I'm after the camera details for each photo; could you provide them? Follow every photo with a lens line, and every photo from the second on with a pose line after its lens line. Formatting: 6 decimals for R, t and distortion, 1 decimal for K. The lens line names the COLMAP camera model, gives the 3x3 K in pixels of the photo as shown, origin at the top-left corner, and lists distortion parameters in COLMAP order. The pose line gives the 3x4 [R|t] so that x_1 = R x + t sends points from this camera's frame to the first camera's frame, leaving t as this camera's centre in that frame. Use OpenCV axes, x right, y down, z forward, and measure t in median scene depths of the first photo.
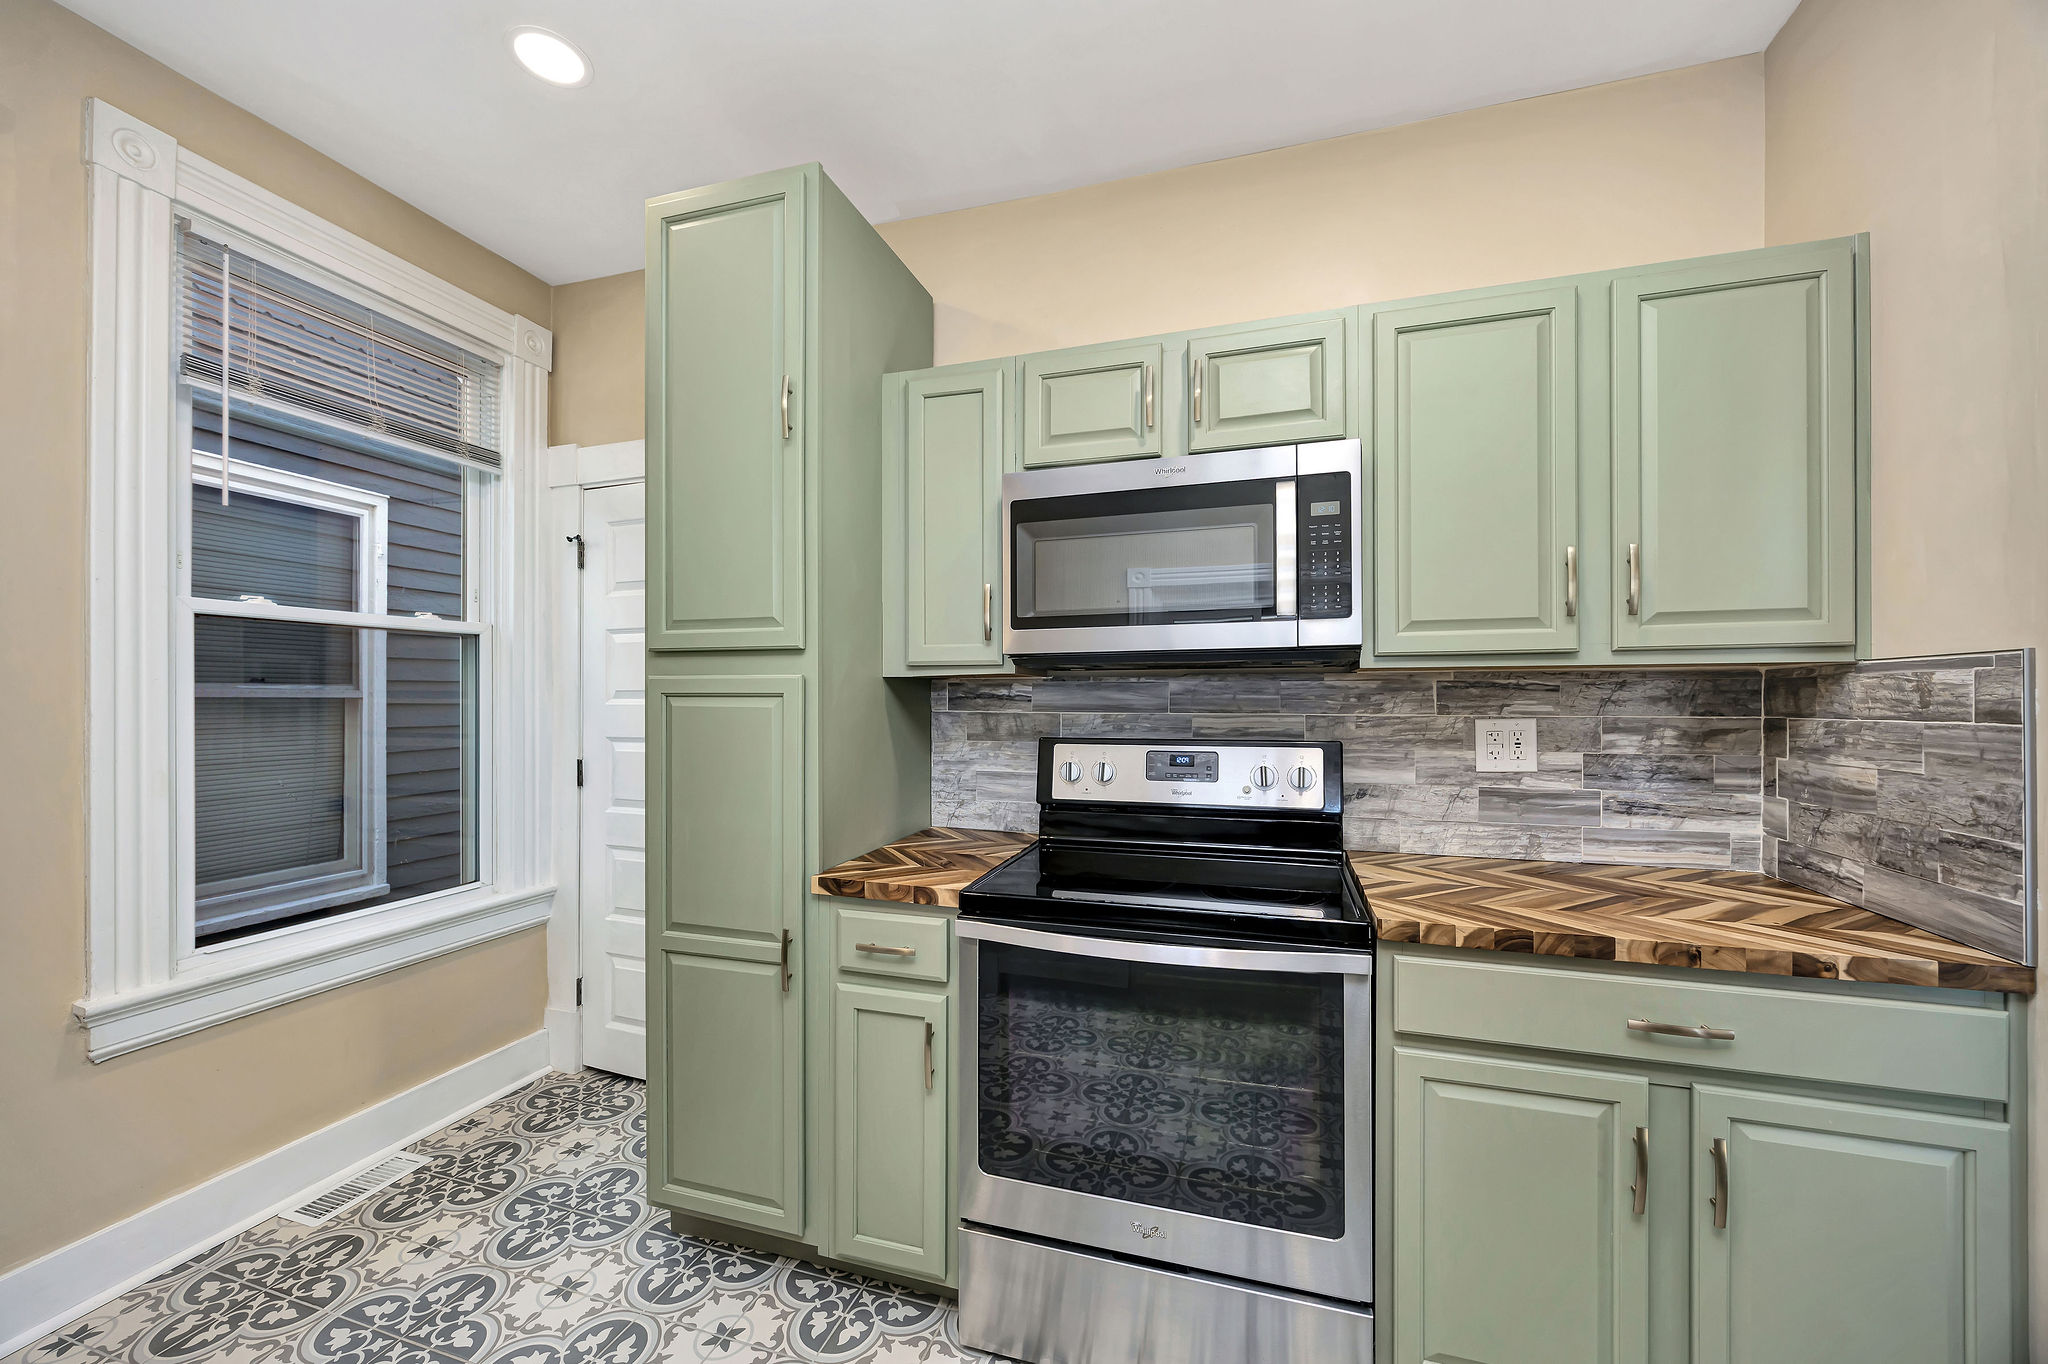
lens RADIAL K [[804.6, 0, 1027.5], [0, 804.6, 695.6], [0, 0, 1]] dist [0.003027, 0.000234]
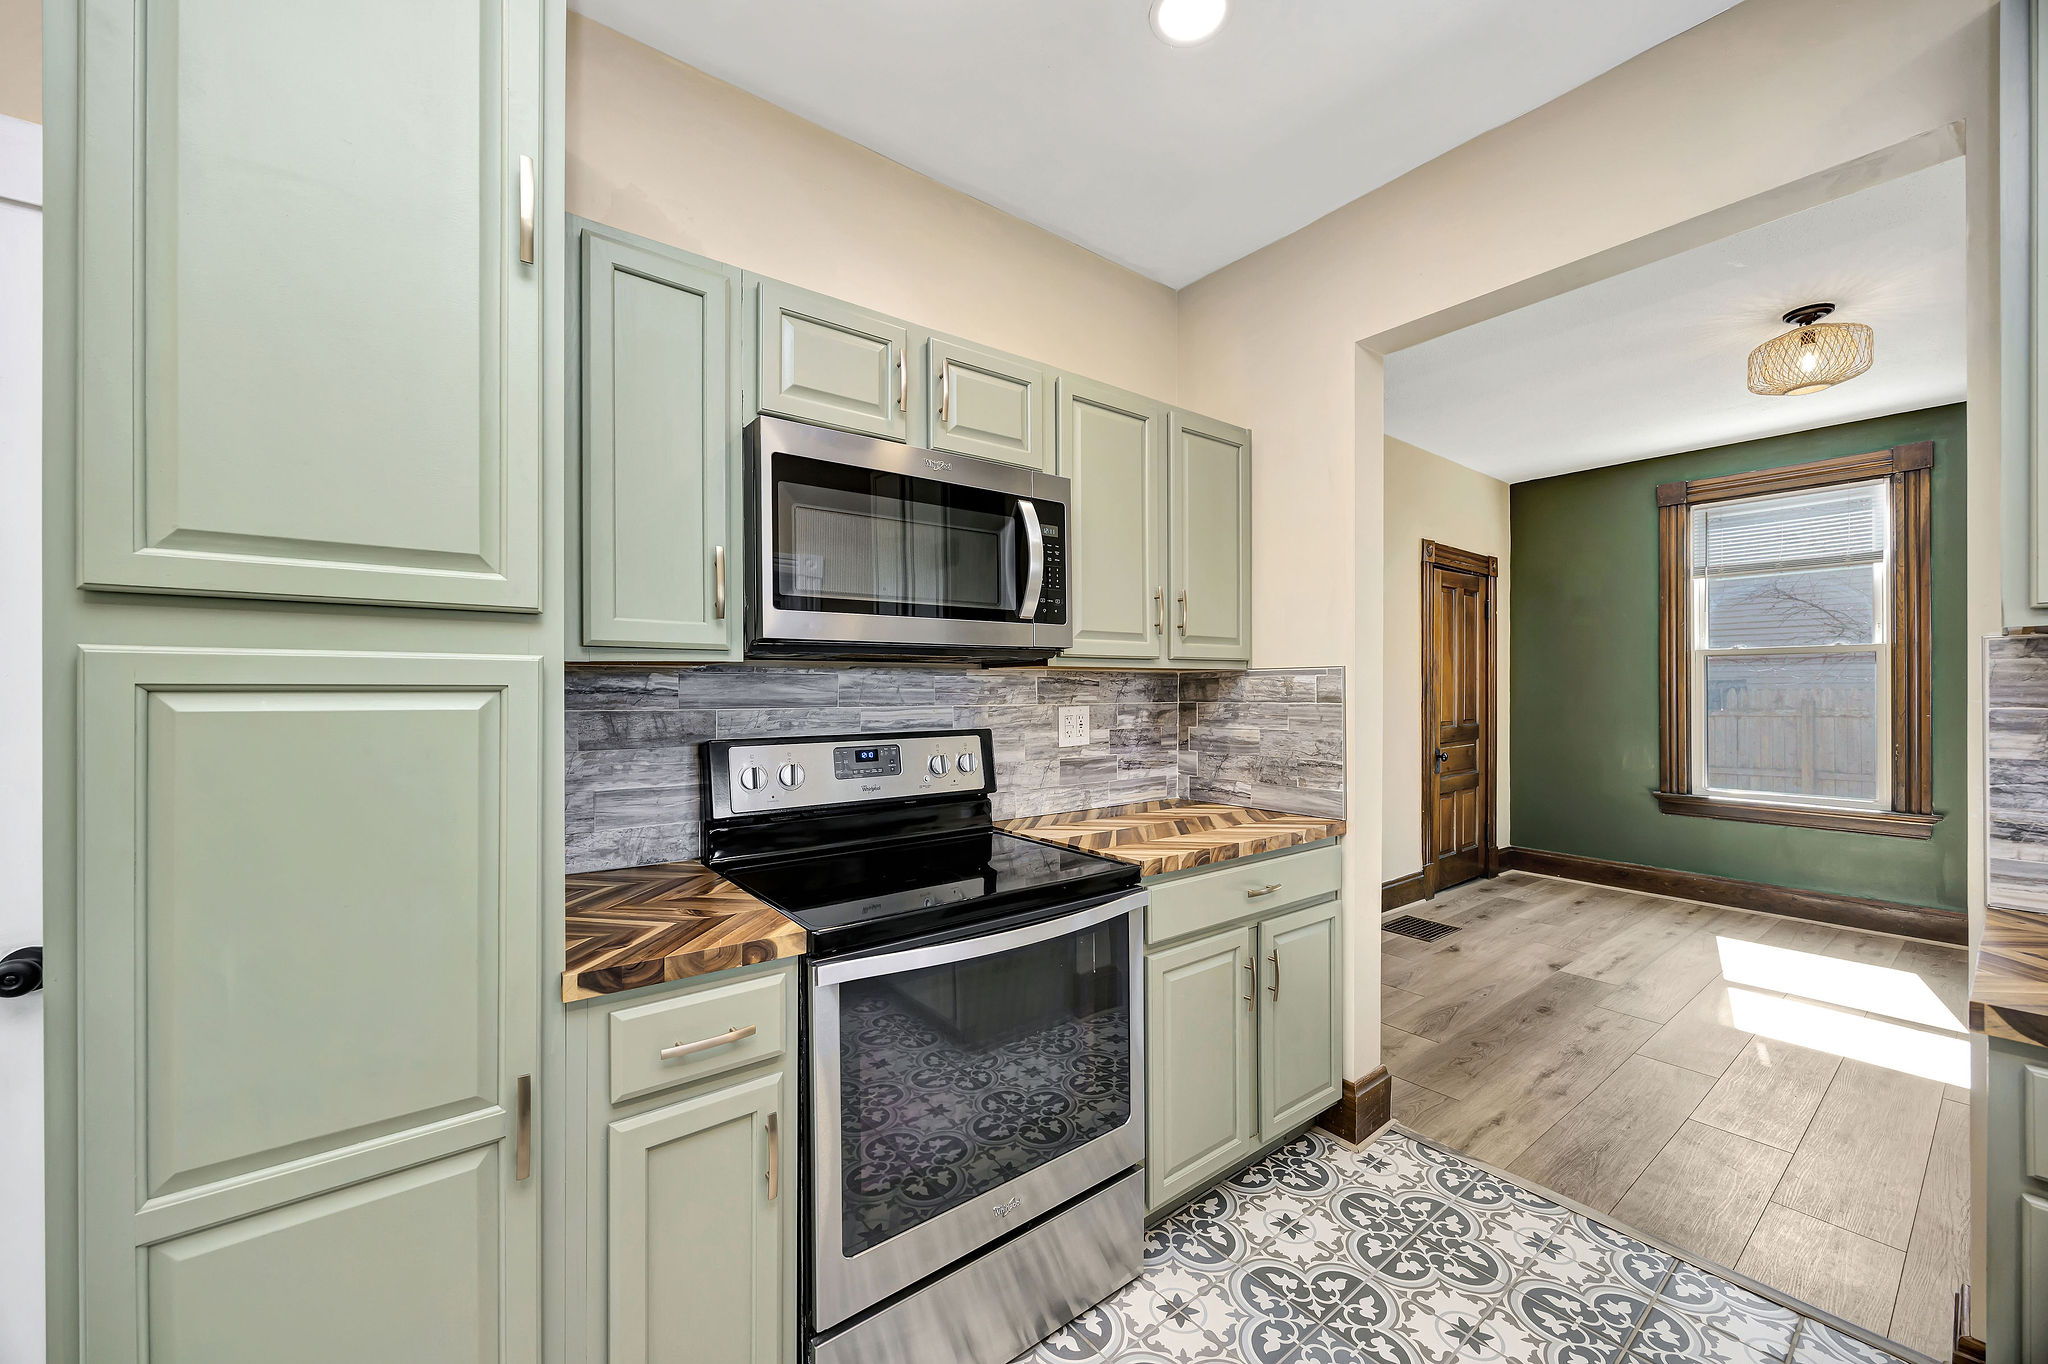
lens RADIAL K [[780.3, 0, 1032.9], [0, 780.3, 697.6], [0, 0, 1]] dist [-0.000925, 0.000225]
pose [[0.568370, -0.009217, 0.822722, -0.539046], [0.000464, 0.999941, 0.010882, 0.000118], [-0.822773, -0.005803, 0.568340, 0.340166]]
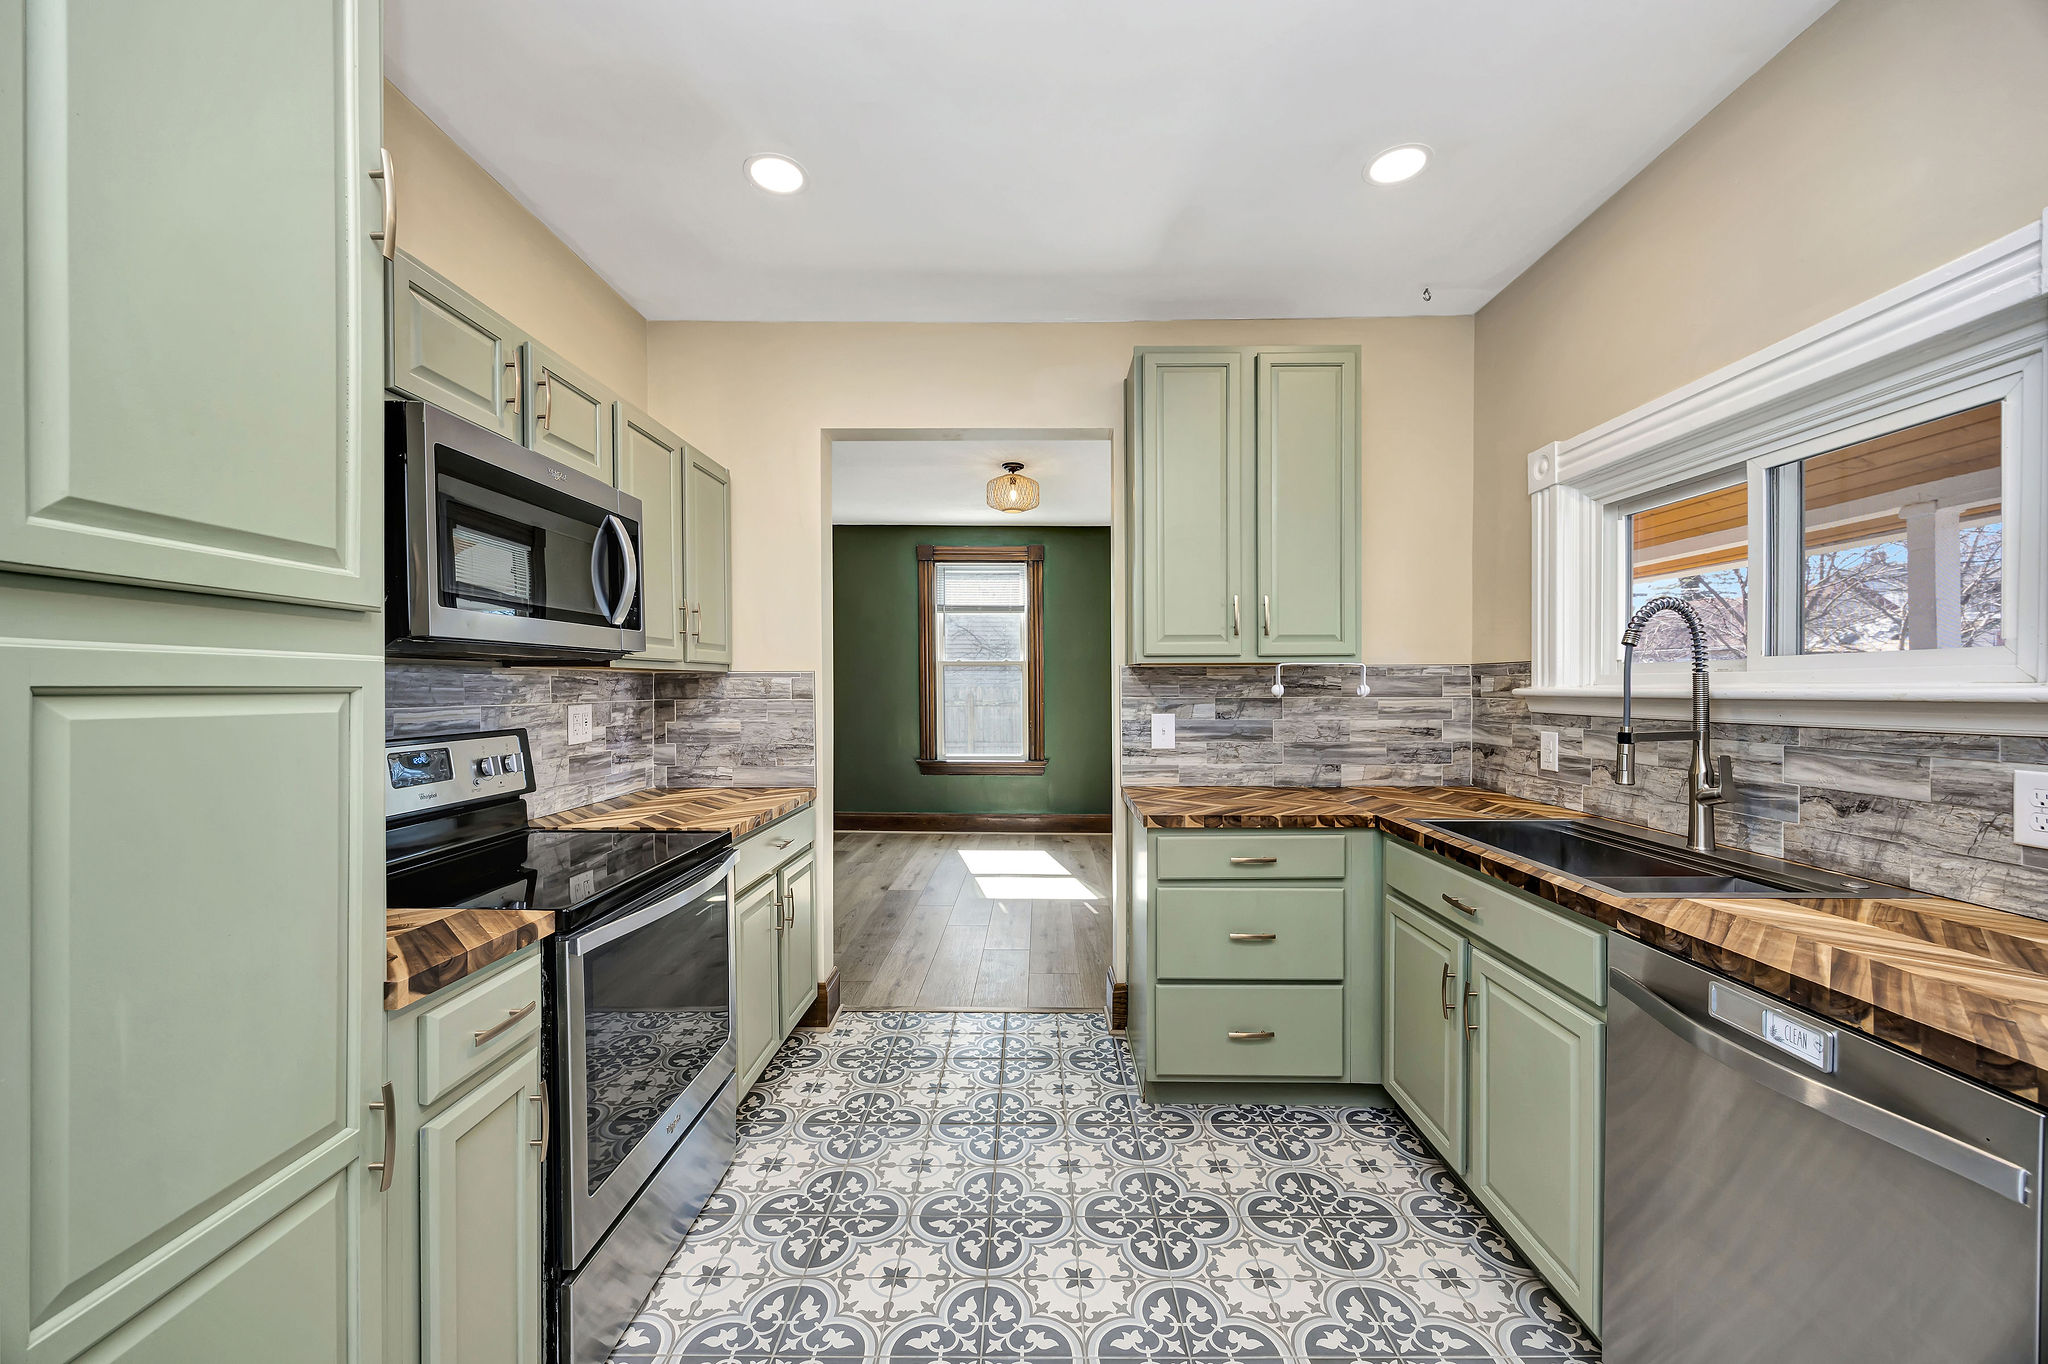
lens RADIAL K [[780.3, 0, 1032.9], [0, 780.3, 697.6], [0, 0, 1]] dist [-0.000925, 0.000225]
pose [[-0.291990, -0.013626, 0.956324, -0.953679], [-0.002935, 0.999907, 0.013351, -0.003705], [-0.956417, 0.001092, -0.292003, 0.688779]]
